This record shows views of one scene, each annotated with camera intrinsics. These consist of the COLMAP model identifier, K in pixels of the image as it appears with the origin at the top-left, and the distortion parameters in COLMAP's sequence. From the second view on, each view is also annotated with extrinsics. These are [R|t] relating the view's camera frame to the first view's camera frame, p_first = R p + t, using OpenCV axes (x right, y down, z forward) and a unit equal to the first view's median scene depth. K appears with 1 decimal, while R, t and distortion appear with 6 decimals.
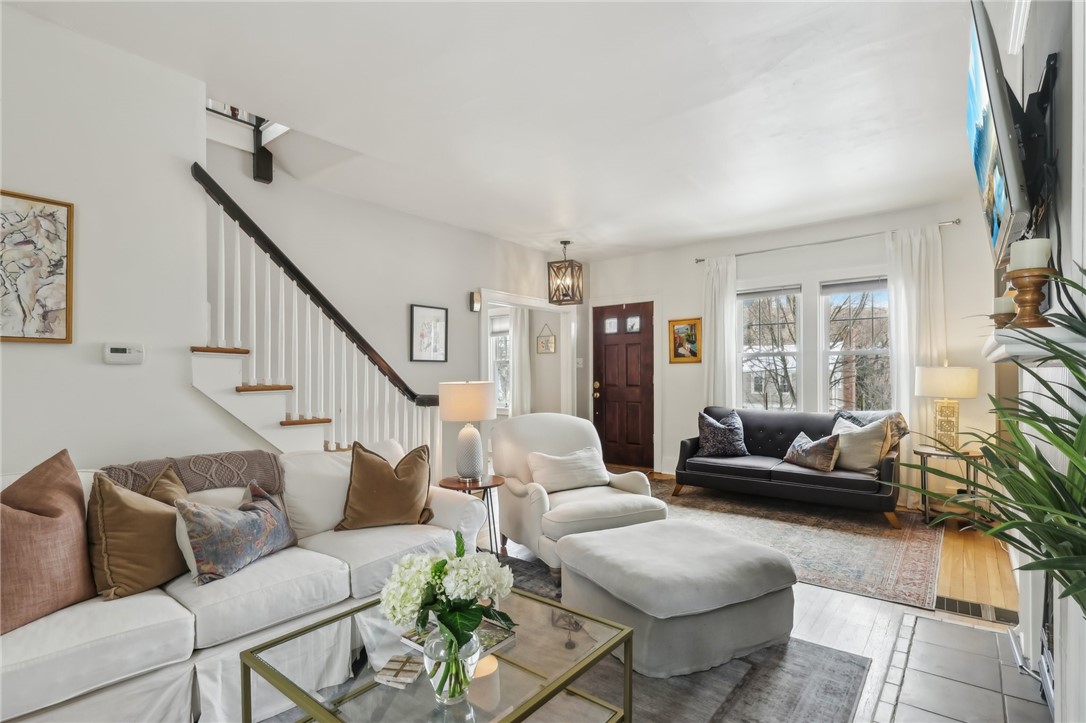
lens RADIAL K [[539.2, 0, 535.4], [0, 539.2, 367.9], [0, 0, 1]] dist [0.007160, 0.001883]
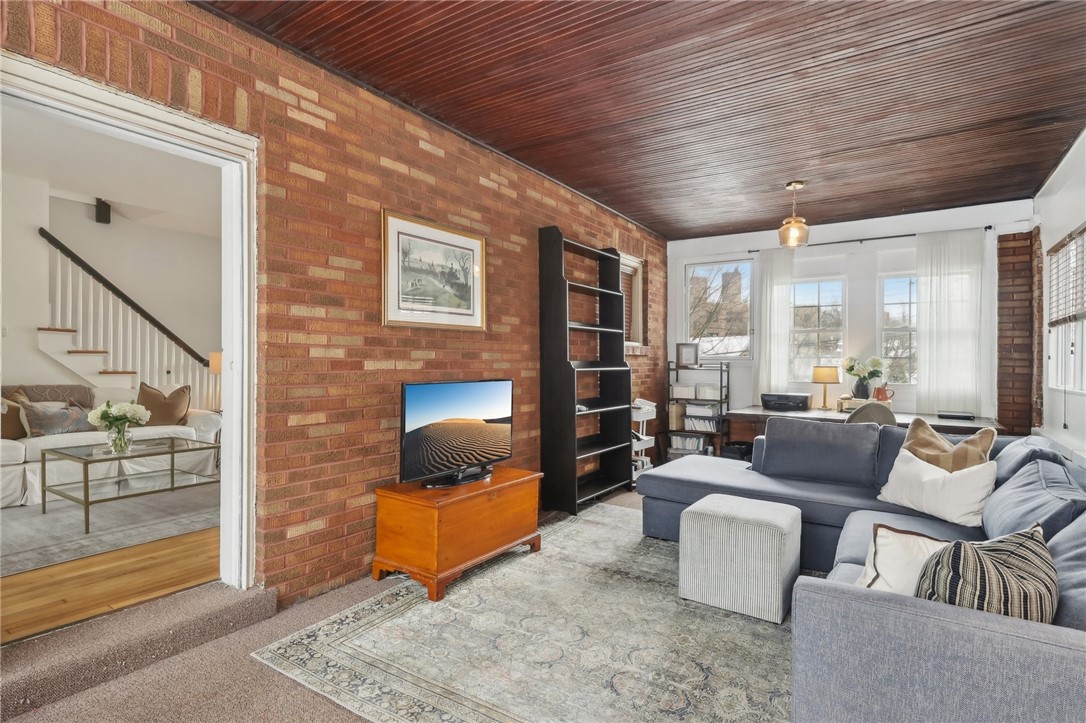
lens RADIAL K [[539.2, 0, 551.7], [0, 539.2, 358.7], [0, 0, 1]] dist [0.007160, 0.001883]
pose [[0.993053, 0.006752, 0.117476, 0.958148], [-0.007013, 0.999974, 0.001811, 0.054611], [-0.117460, -0.002622, 0.993074, -1.127796]]
